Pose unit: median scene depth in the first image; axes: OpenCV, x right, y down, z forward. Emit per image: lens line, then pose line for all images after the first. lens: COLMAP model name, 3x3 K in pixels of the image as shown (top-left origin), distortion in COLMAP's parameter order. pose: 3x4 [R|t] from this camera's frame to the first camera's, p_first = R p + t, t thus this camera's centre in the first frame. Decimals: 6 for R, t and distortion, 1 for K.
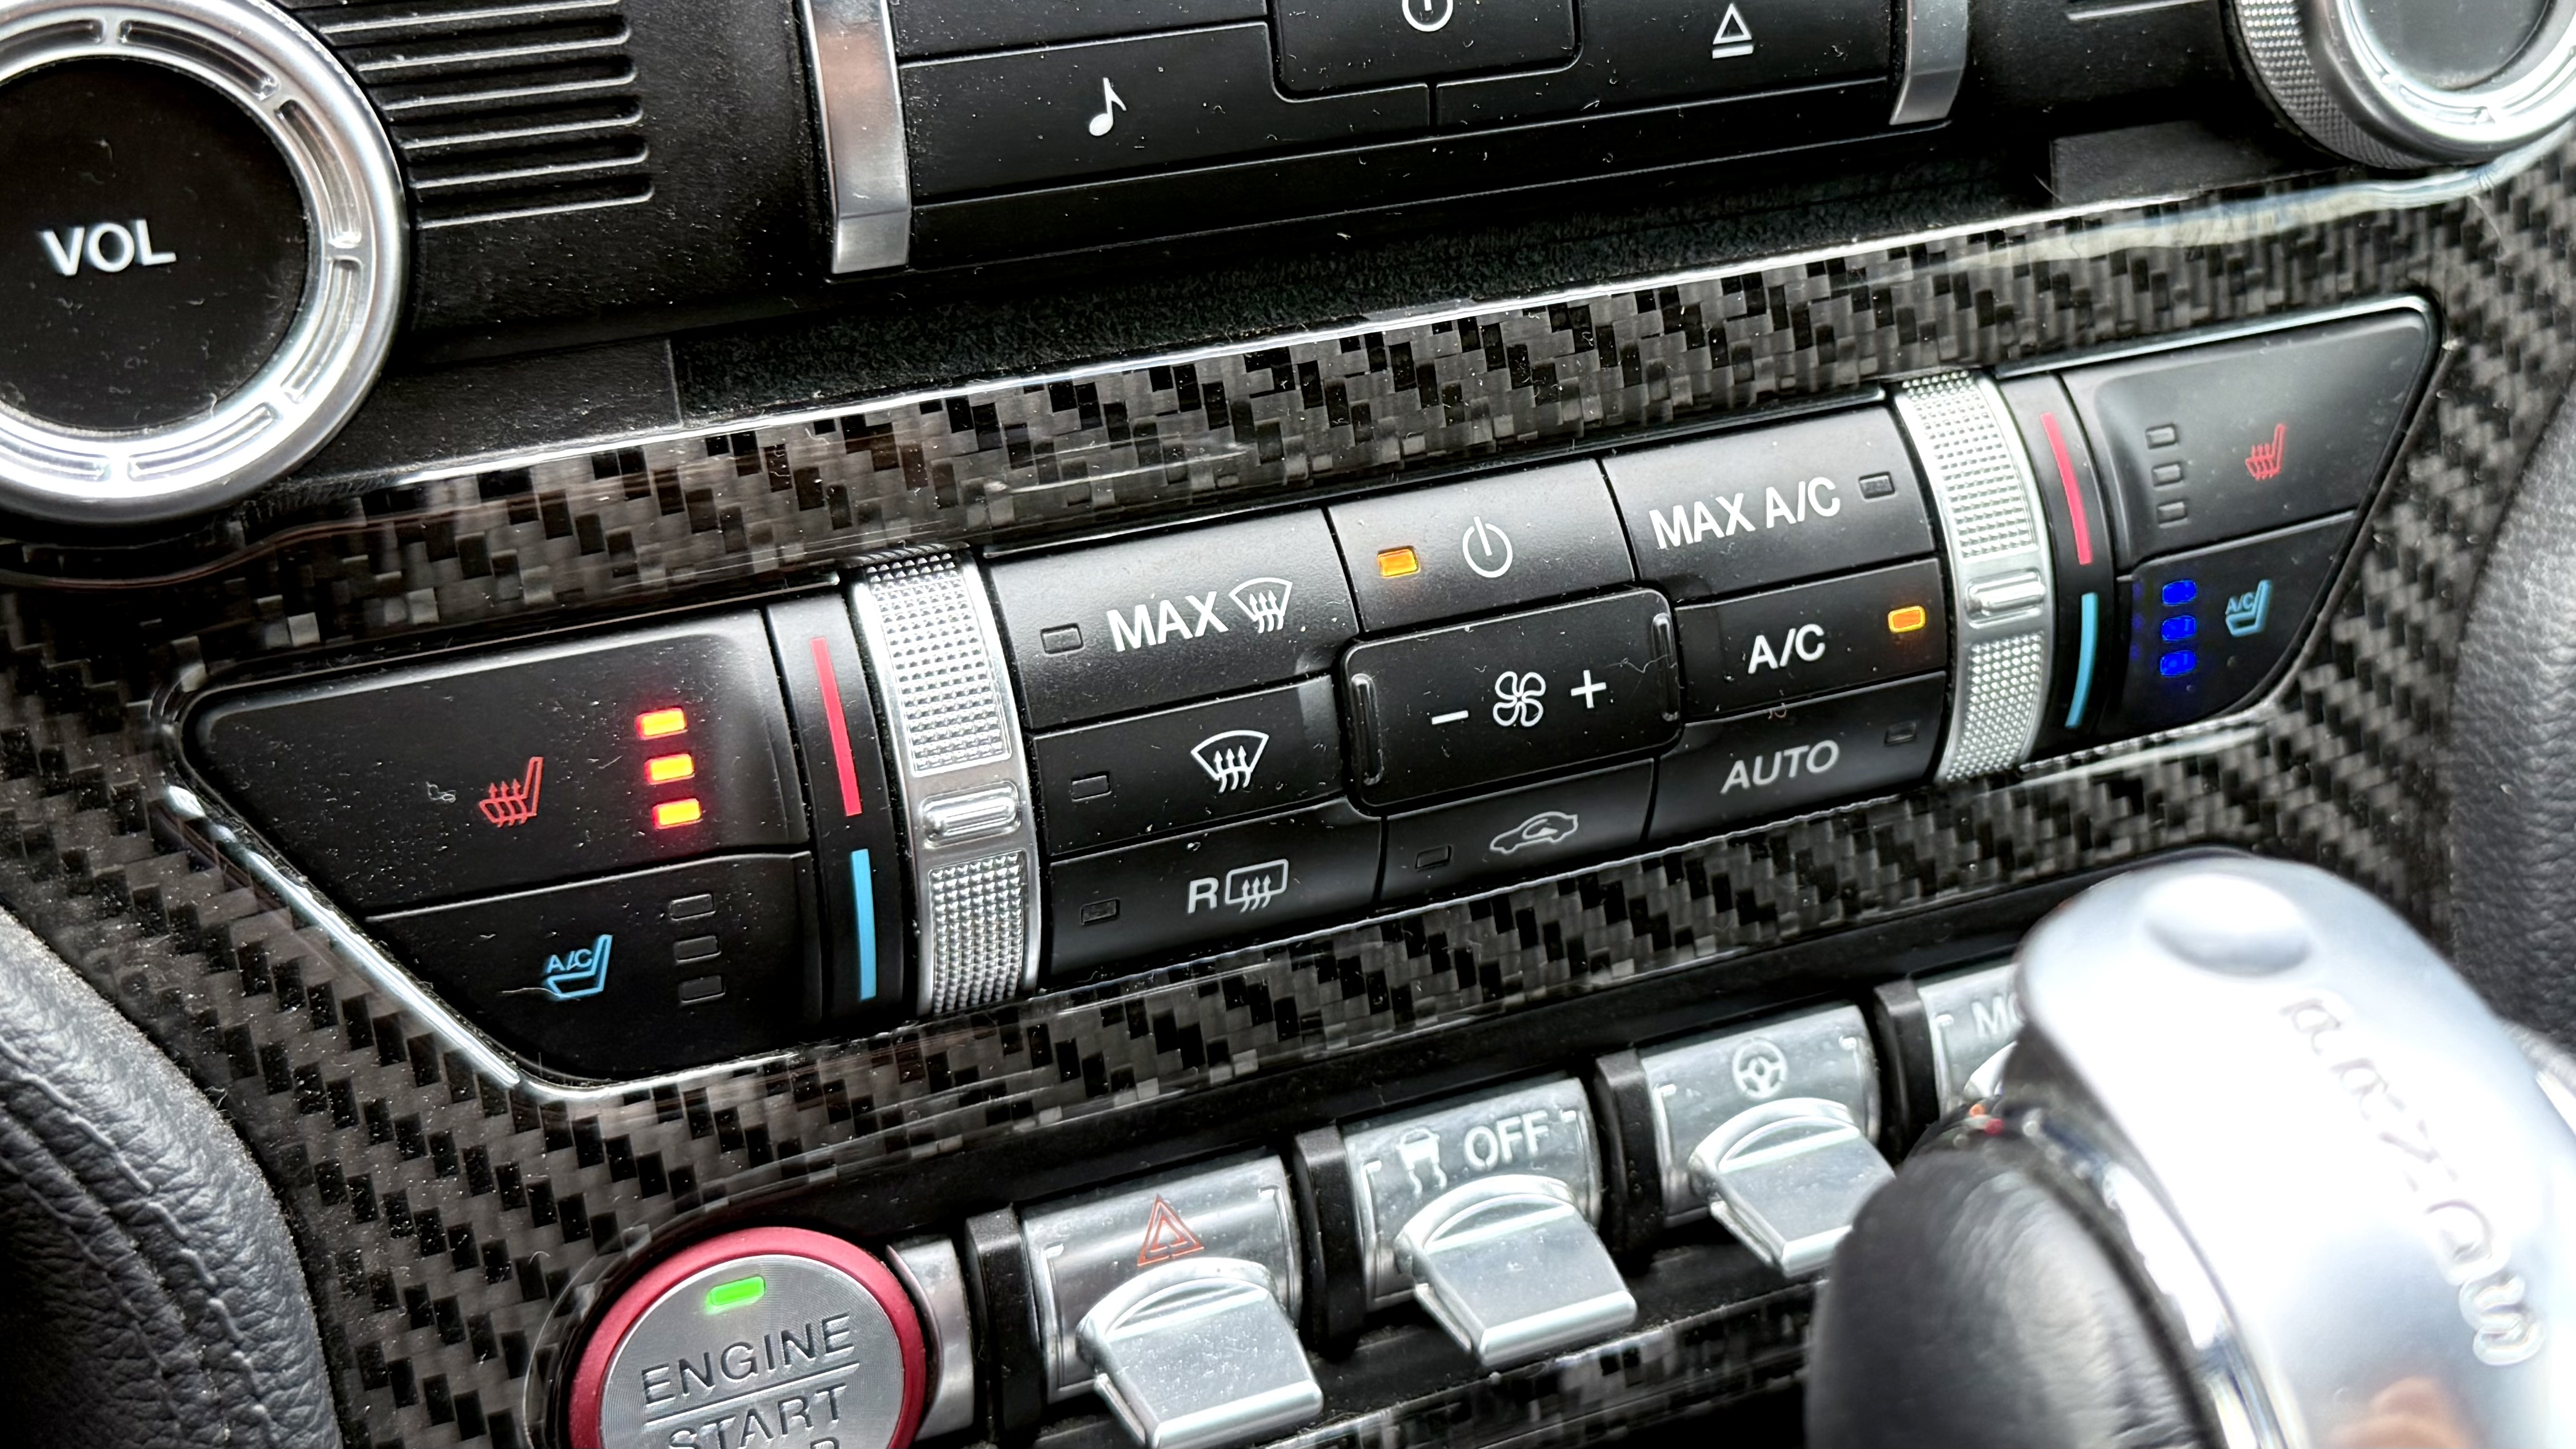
lens RADIAL K [[3518.6, 0, 1656.1], [0, 3518.6, 497.9], [0, 0, 1]] dist [0.189815, -0.558397]
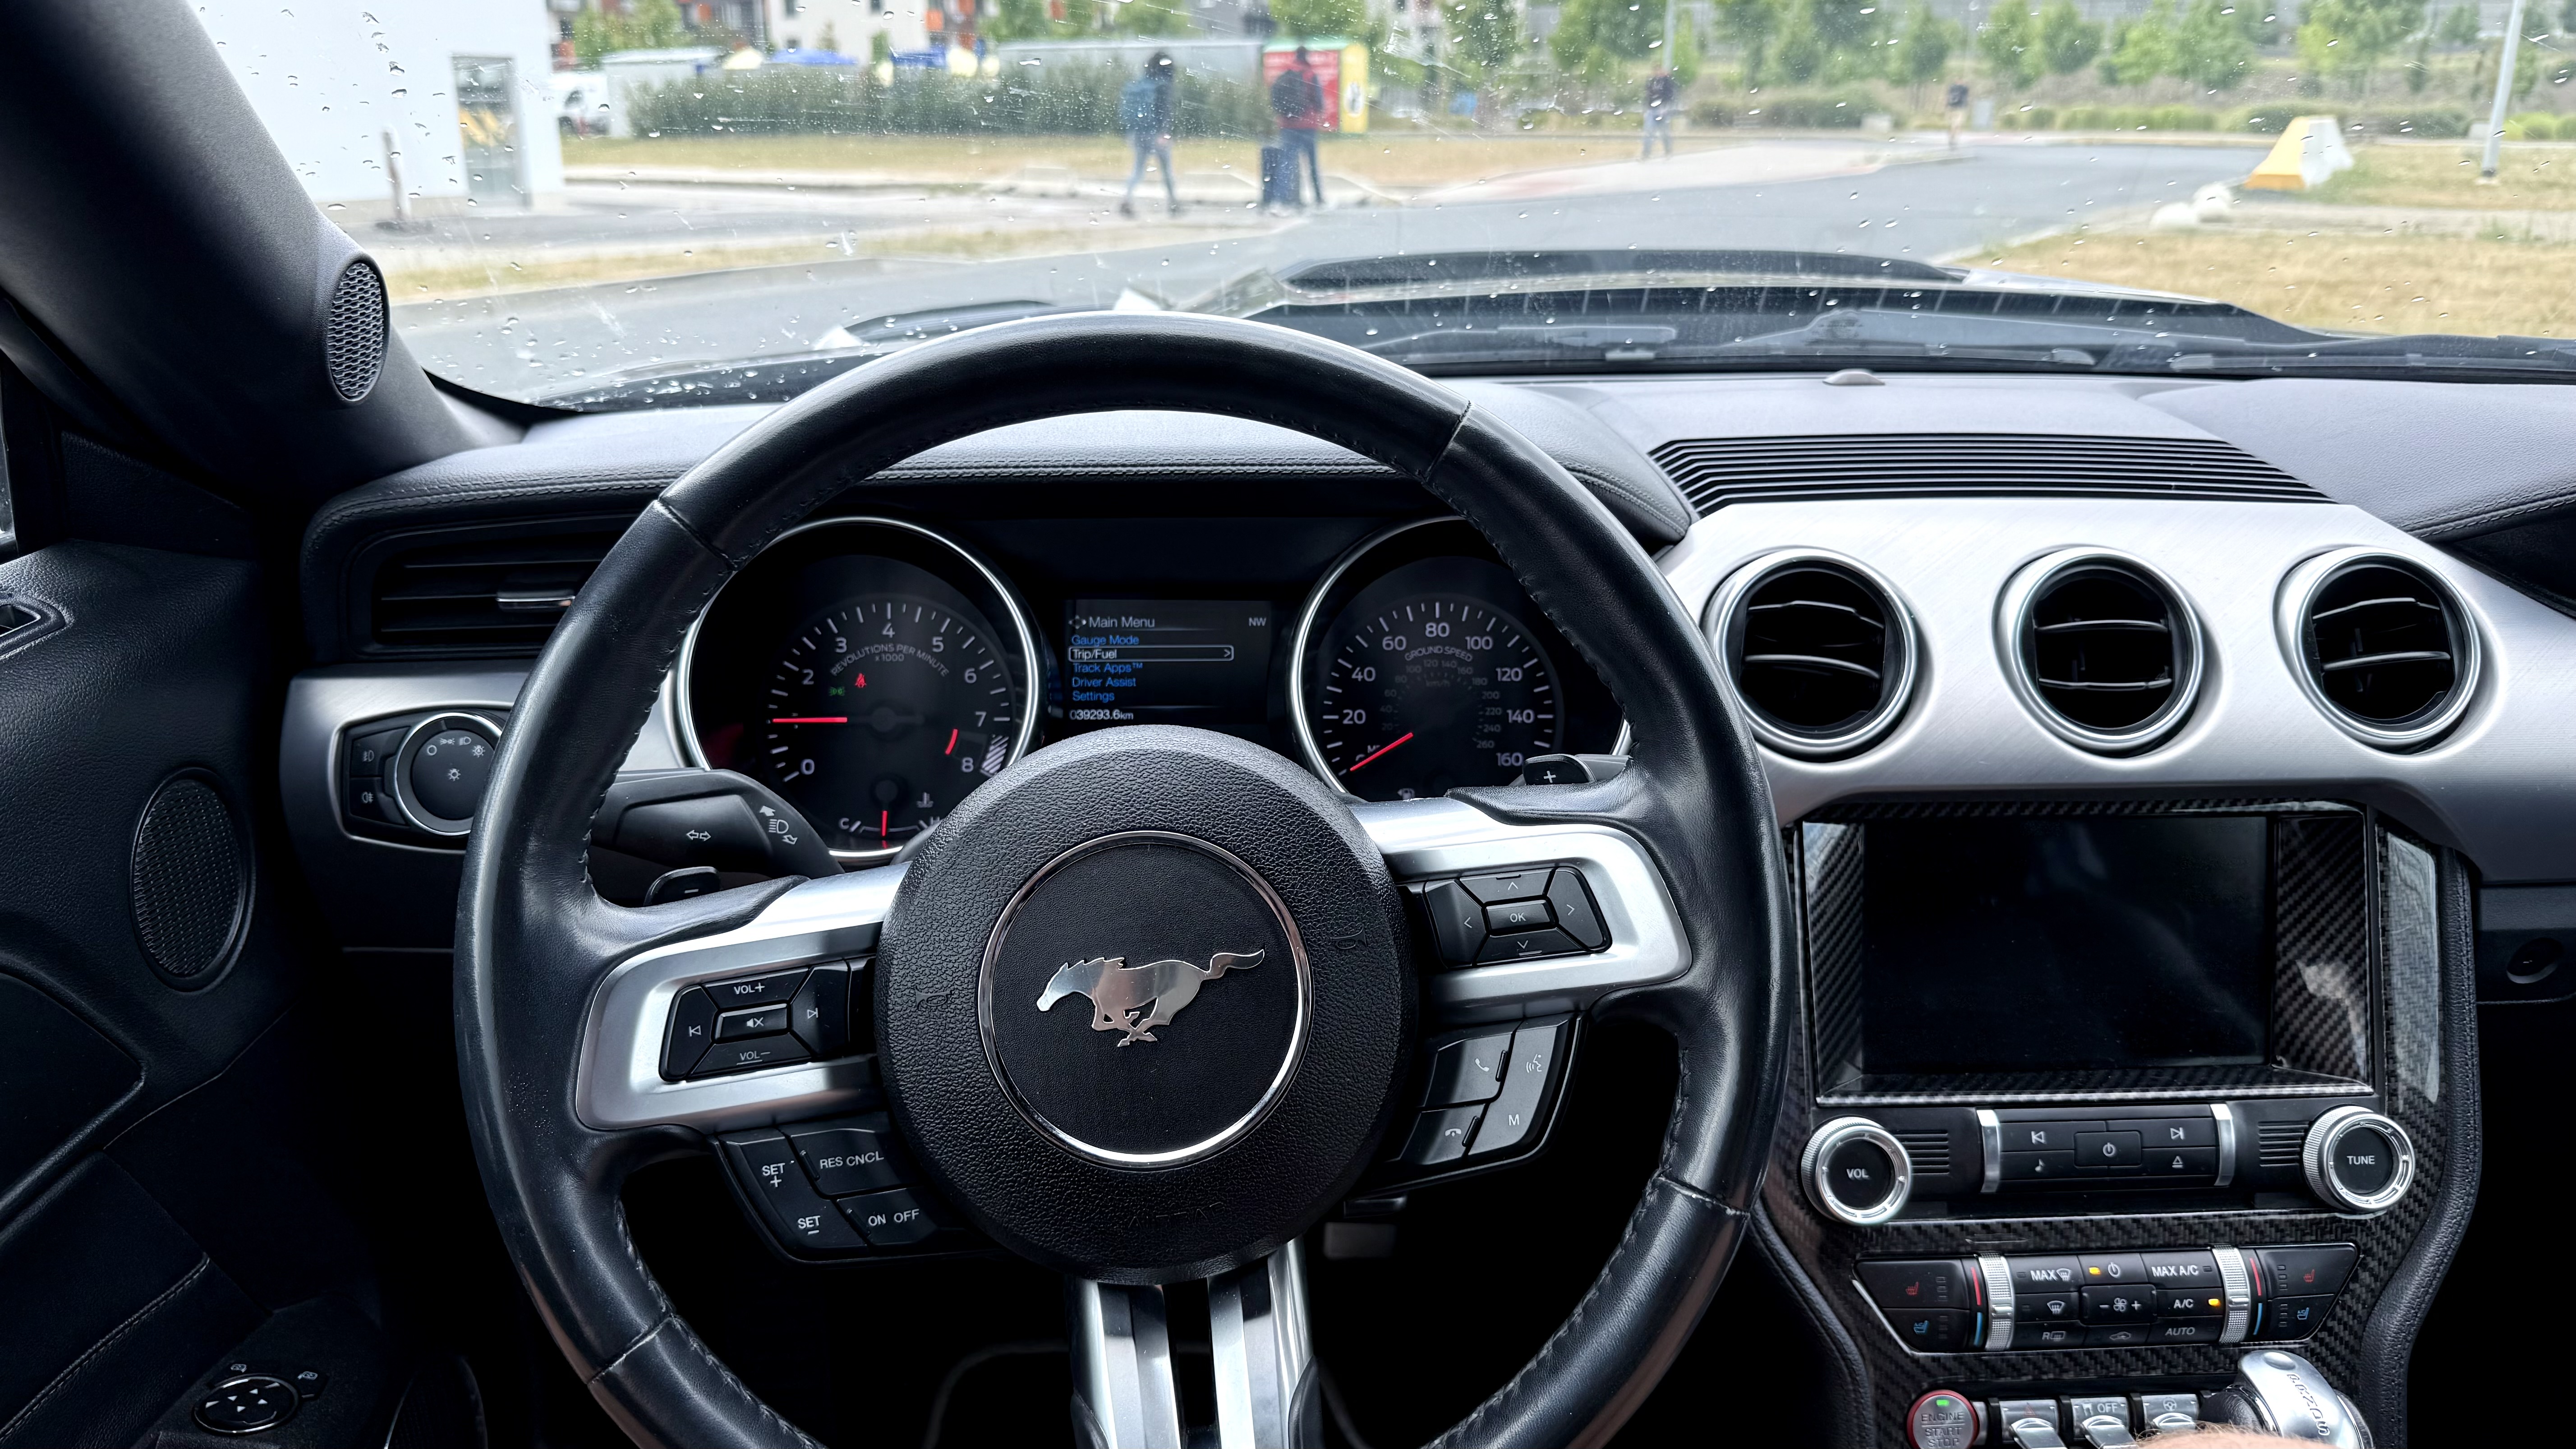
lens RADIAL K [[1858.1, 0, 1288.0], [0, 1858.1, 724.5], [0, 0, 1]] dist [-0.011749, -0.005165]
pose [[0.925411, 0.057329, -0.374603, -0.183515], [-0.144599, 0.967122, -0.209205, -0.012476], [0.350293, 0.247768, 0.903275, -1.748318]]
